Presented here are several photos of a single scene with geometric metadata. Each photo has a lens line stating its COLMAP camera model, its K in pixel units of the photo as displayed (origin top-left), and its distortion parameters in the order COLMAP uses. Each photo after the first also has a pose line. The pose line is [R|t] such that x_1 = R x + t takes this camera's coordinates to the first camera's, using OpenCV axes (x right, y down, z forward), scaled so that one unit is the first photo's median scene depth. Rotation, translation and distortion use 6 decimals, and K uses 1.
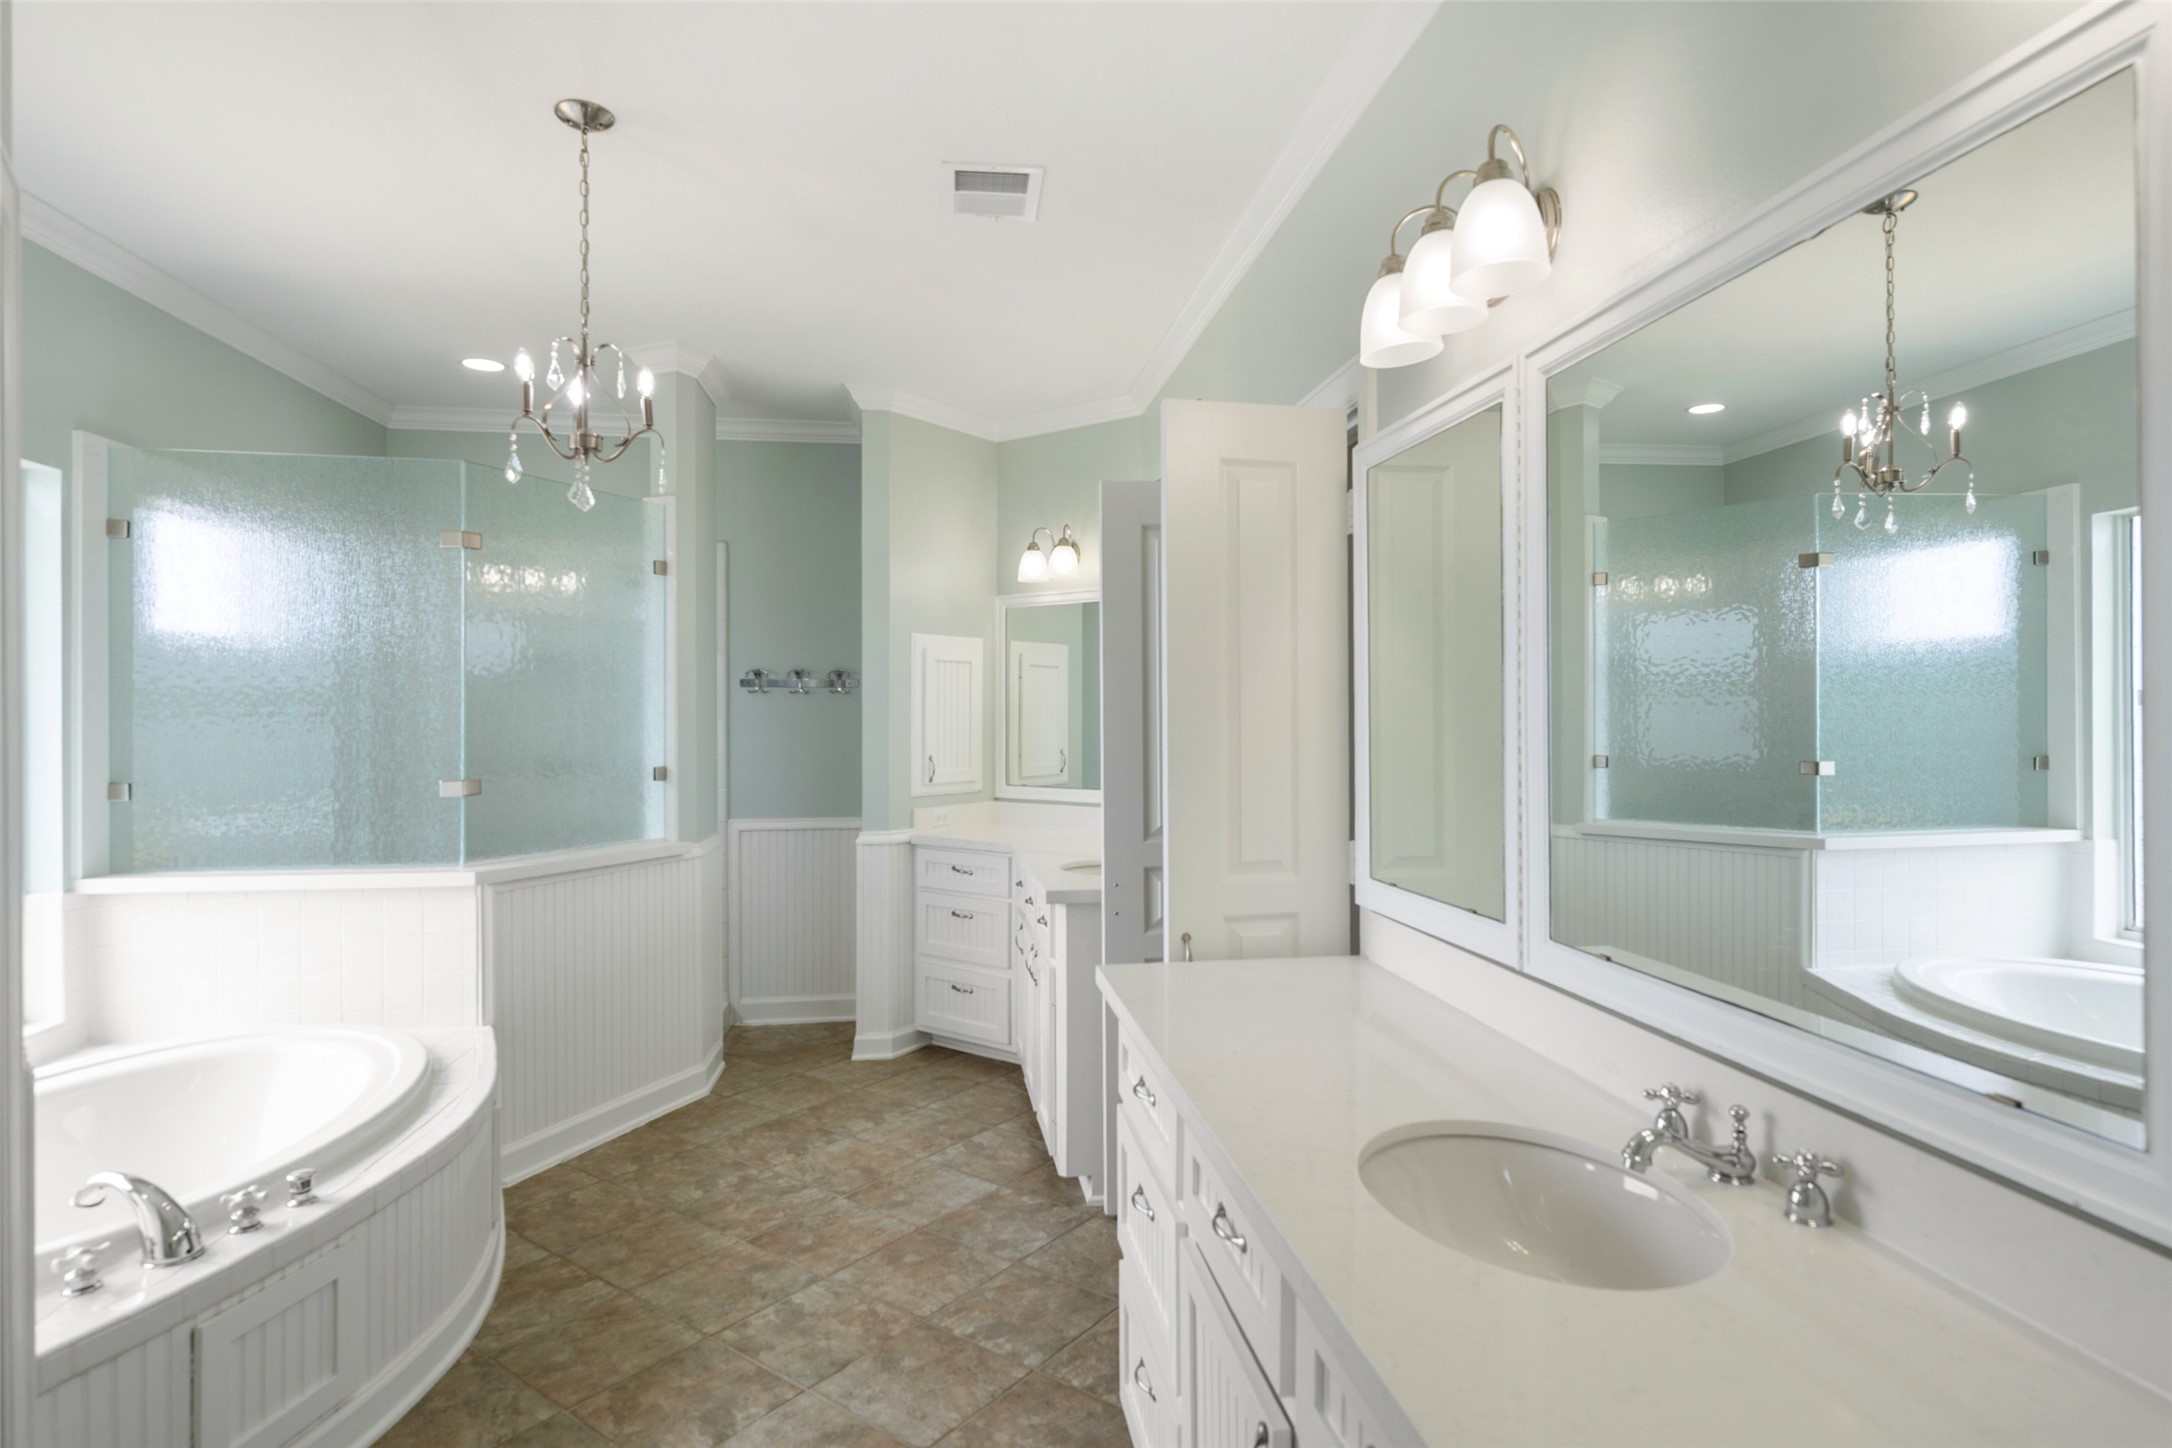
lens RADIAL K [[1147.3, 0, 1082.0], [0, 1147.3, 713.4], [0, 0, 1]] dist [0.016252, 0.001055]
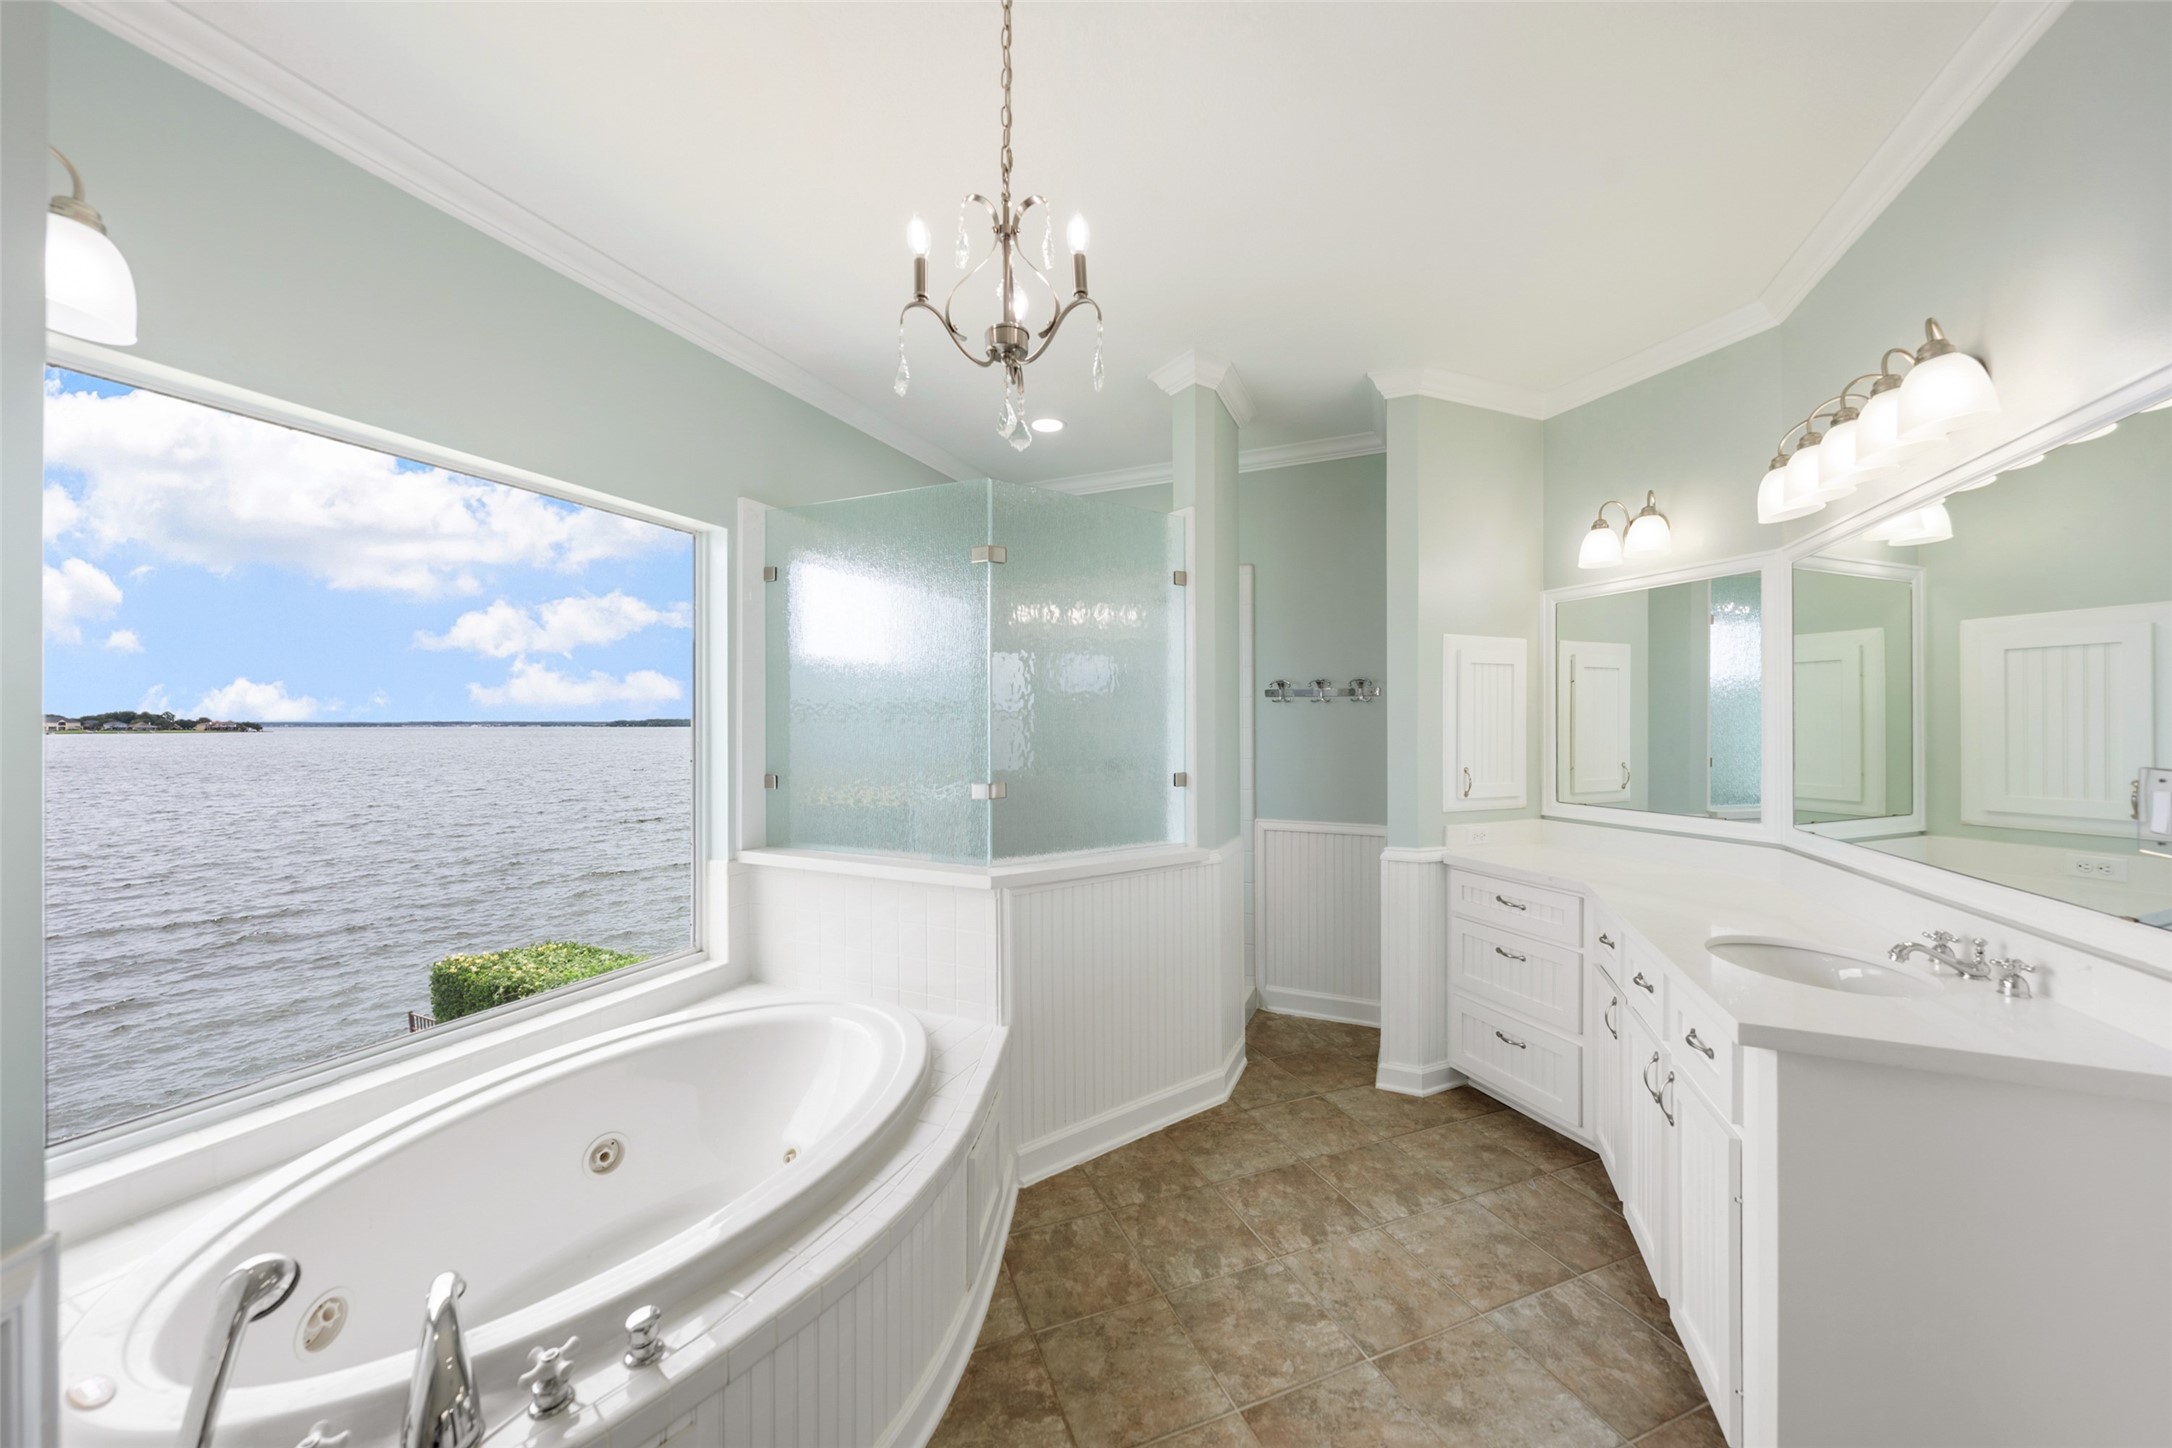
lens RADIAL K [[758.5, 0, 1079.8], [0, 758.5, 720.6], [0, 0, 1]] dist [-0.005445, -0.000456]
pose [[0.848704, -0.001281, -0.528866, -0.090844], [-0.000921, 0.999992, -0.003901, 0.002463], [0.528867, 0.003797, 0.848696, 0.400931]]
